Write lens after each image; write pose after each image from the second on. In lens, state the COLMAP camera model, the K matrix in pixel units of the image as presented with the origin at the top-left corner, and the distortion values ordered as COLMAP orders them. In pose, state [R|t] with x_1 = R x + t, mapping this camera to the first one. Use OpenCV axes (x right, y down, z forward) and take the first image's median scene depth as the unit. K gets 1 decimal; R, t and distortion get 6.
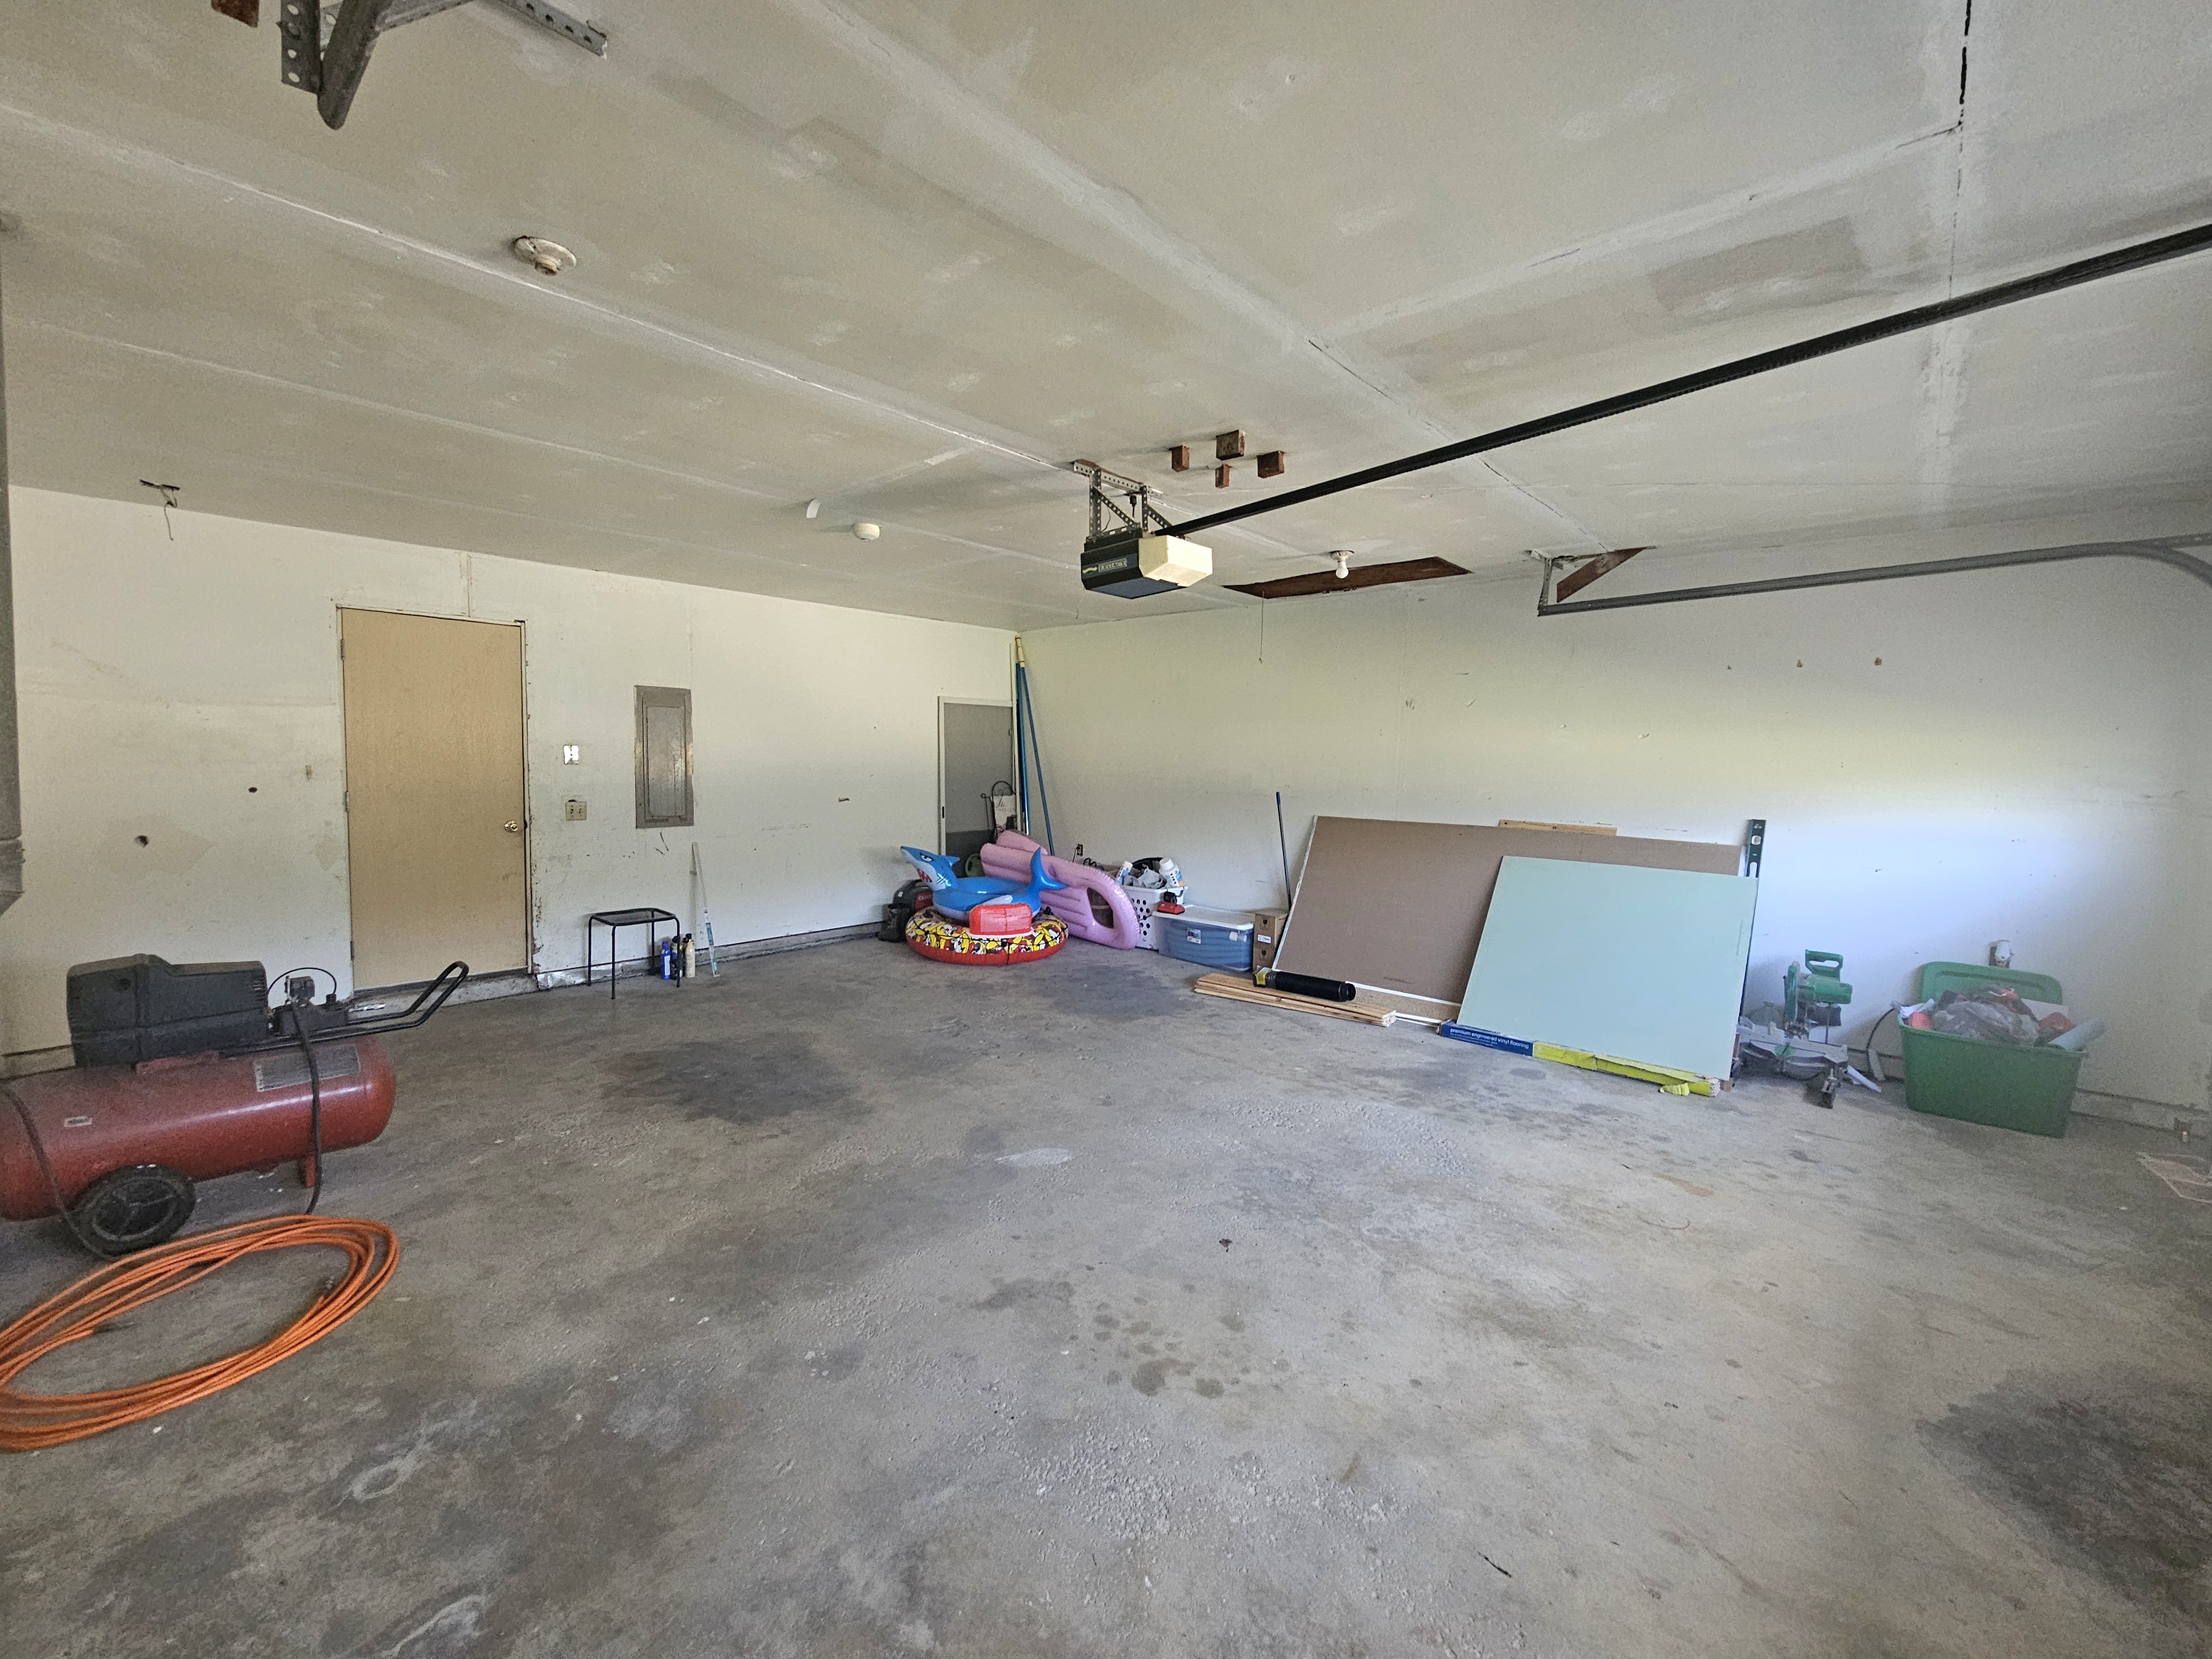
lens RADIAL K [[903.9, 0, 1104.1], [0, 903.9, 830.2], [0, 0, 1]] dist [0.002883, 0.000231]
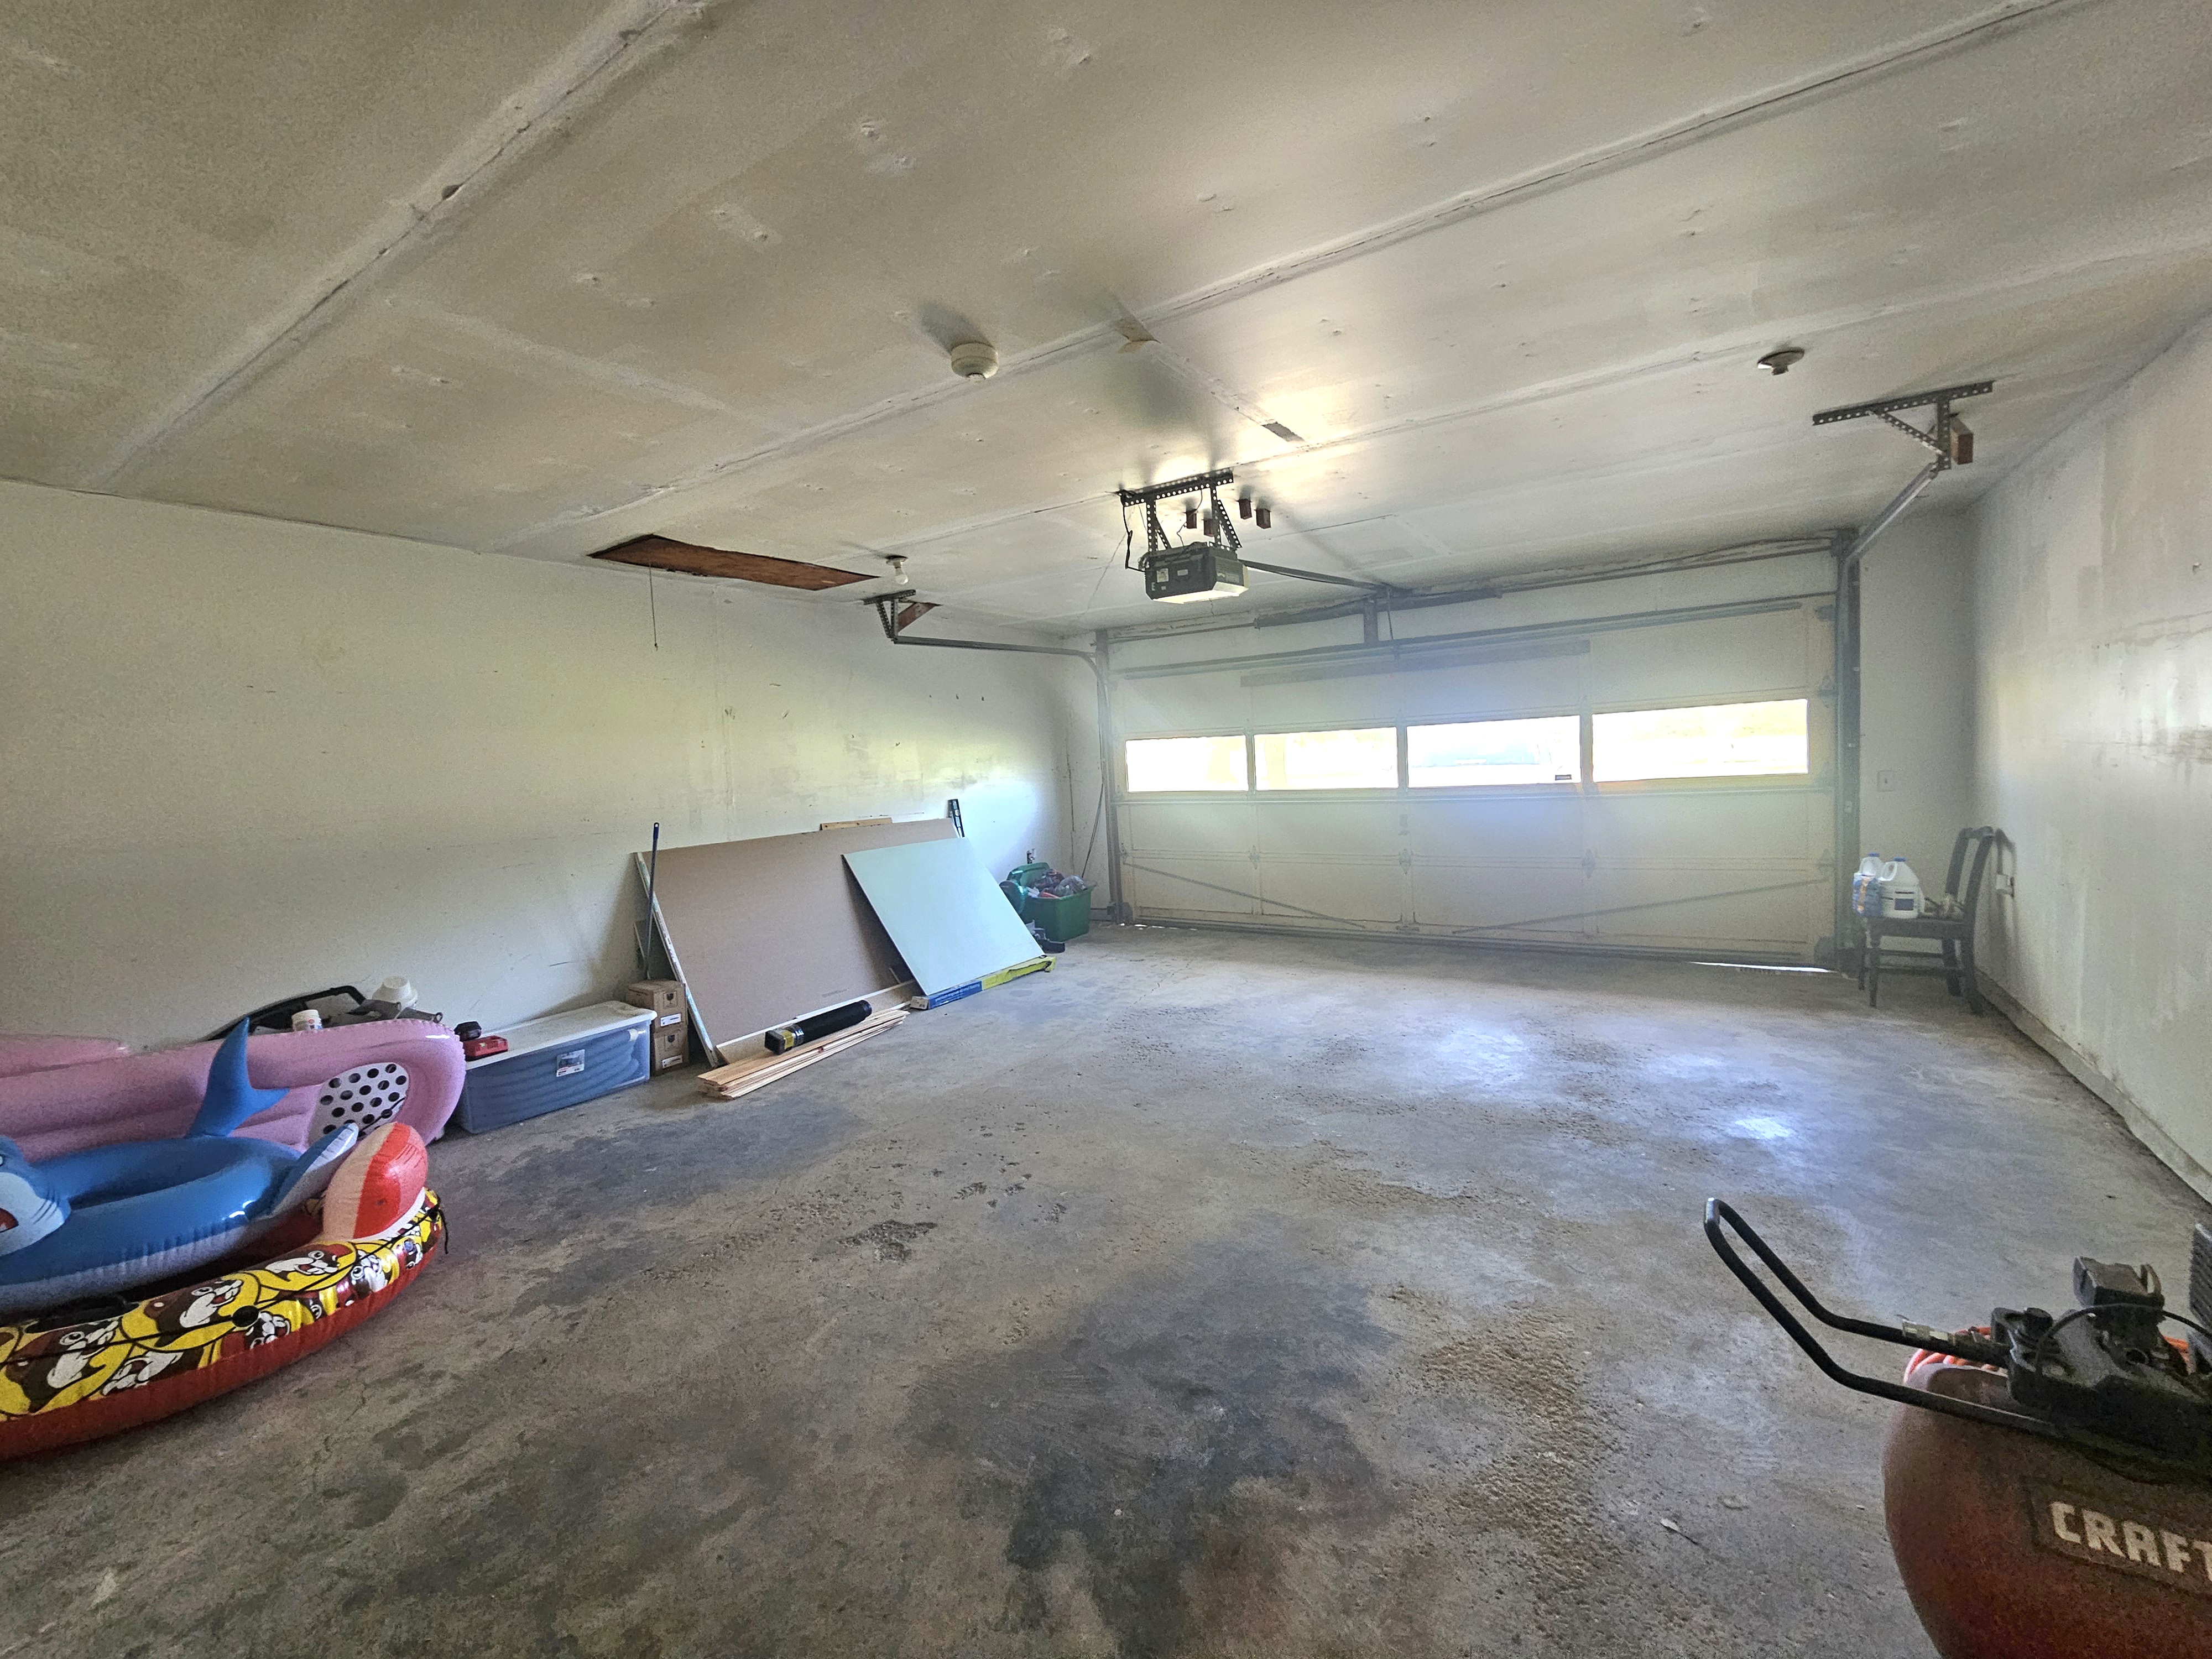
lens RADIAL K [[903.9, 0, 1106.3], [0, 903.9, 827.8], [0, 0, 1]] dist [0.002883, 0.000231]
pose [[-0.149508, -0.085605, 0.985048, -0.781785], [0.130637, 0.985801, 0.105498, -0.088103], [-0.980093, 0.144457, -0.136201, 0.954550]]
